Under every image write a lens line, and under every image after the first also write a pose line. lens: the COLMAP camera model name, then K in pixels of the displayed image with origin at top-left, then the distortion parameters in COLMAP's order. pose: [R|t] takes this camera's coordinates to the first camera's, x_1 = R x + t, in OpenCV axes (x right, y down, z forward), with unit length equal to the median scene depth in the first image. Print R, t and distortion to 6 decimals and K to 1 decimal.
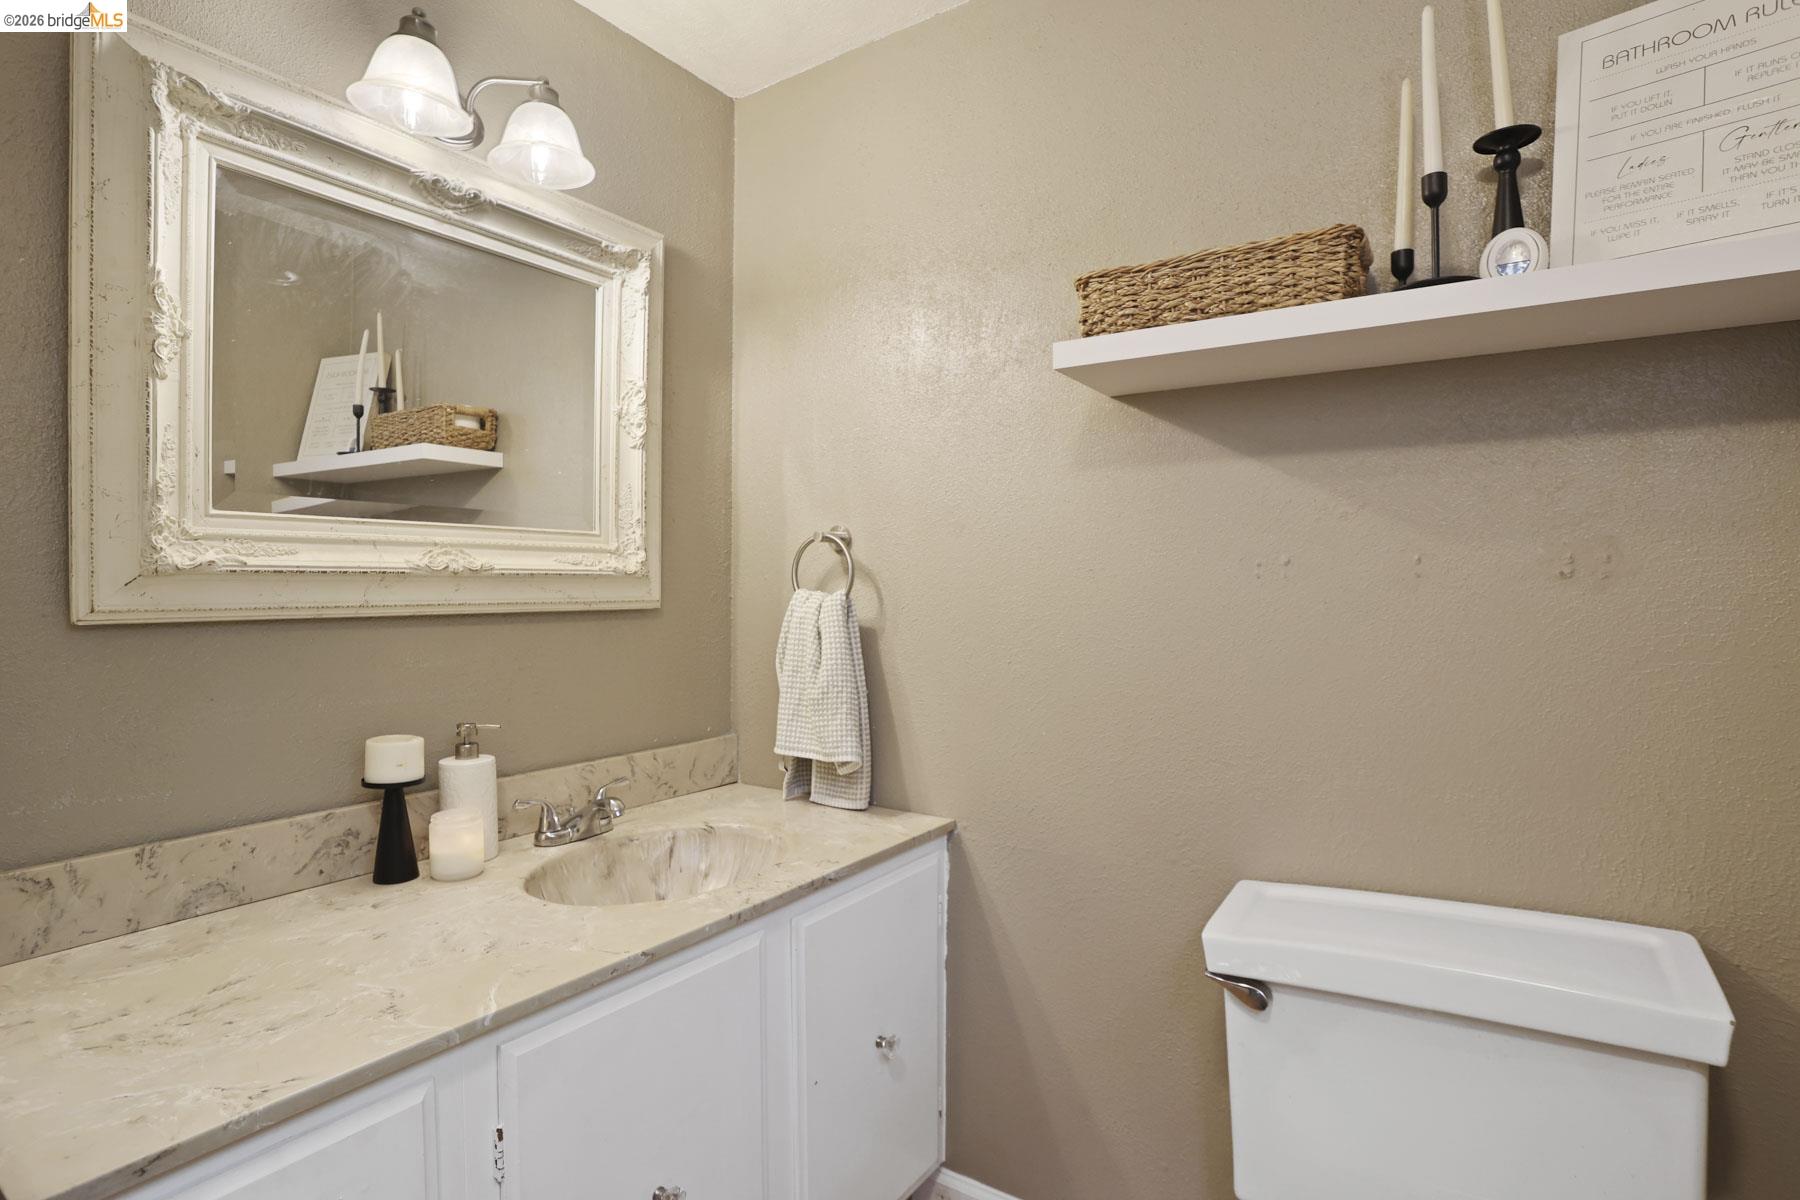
lens RADIAL K [[900.3, 0, 900.0], [0, 900.3, 600.0], [0, 0, 1]] dist [-0.070181, 0.026739]
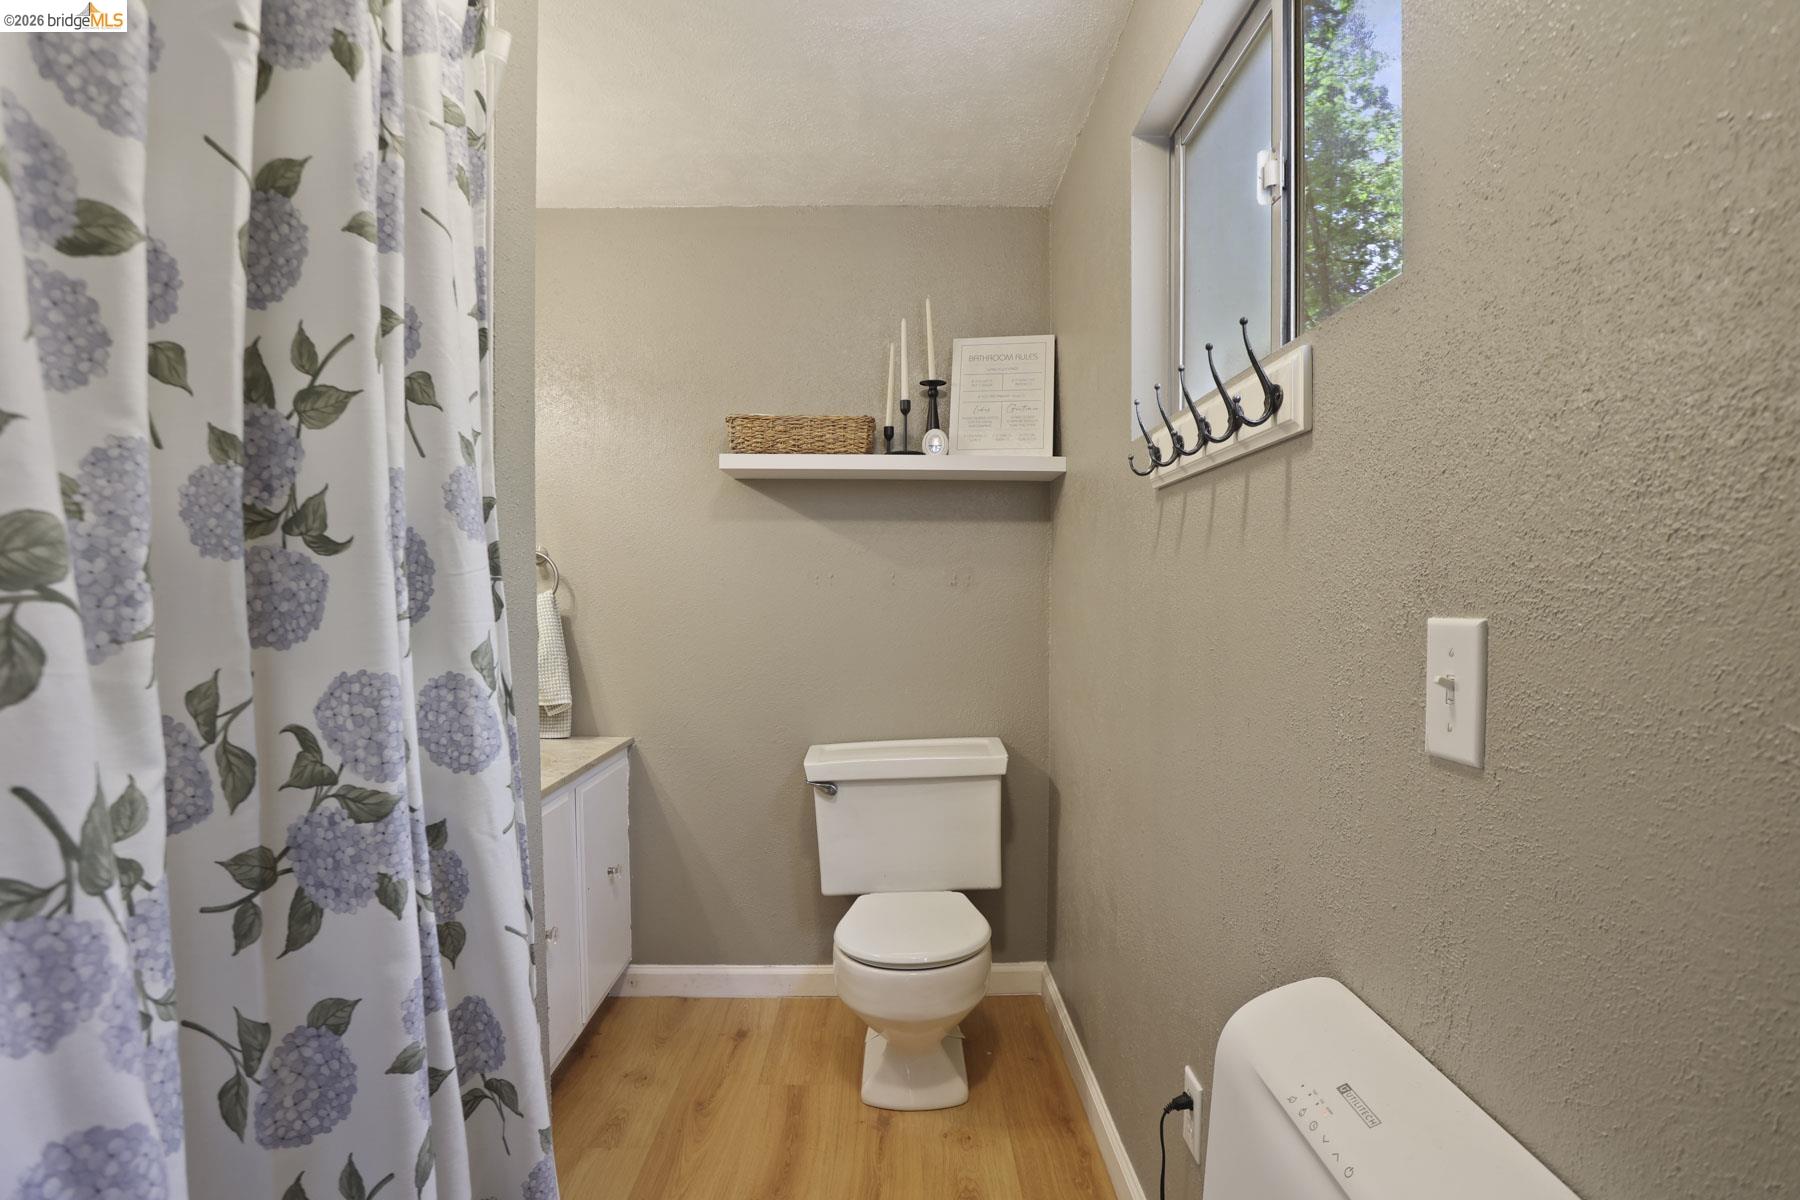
lens RADIAL K [[900.3, 0, 900.0], [0, 900.3, 600.0], [0, 0, 1]] dist [-0.070181, 0.026739]
pose [[0.832004, 0.003841, 0.554757, -0.599931], [0.001395, 0.999958, -0.009015, 0.028258], [-0.554768, 0.008275, 0.831964, -0.801938]]
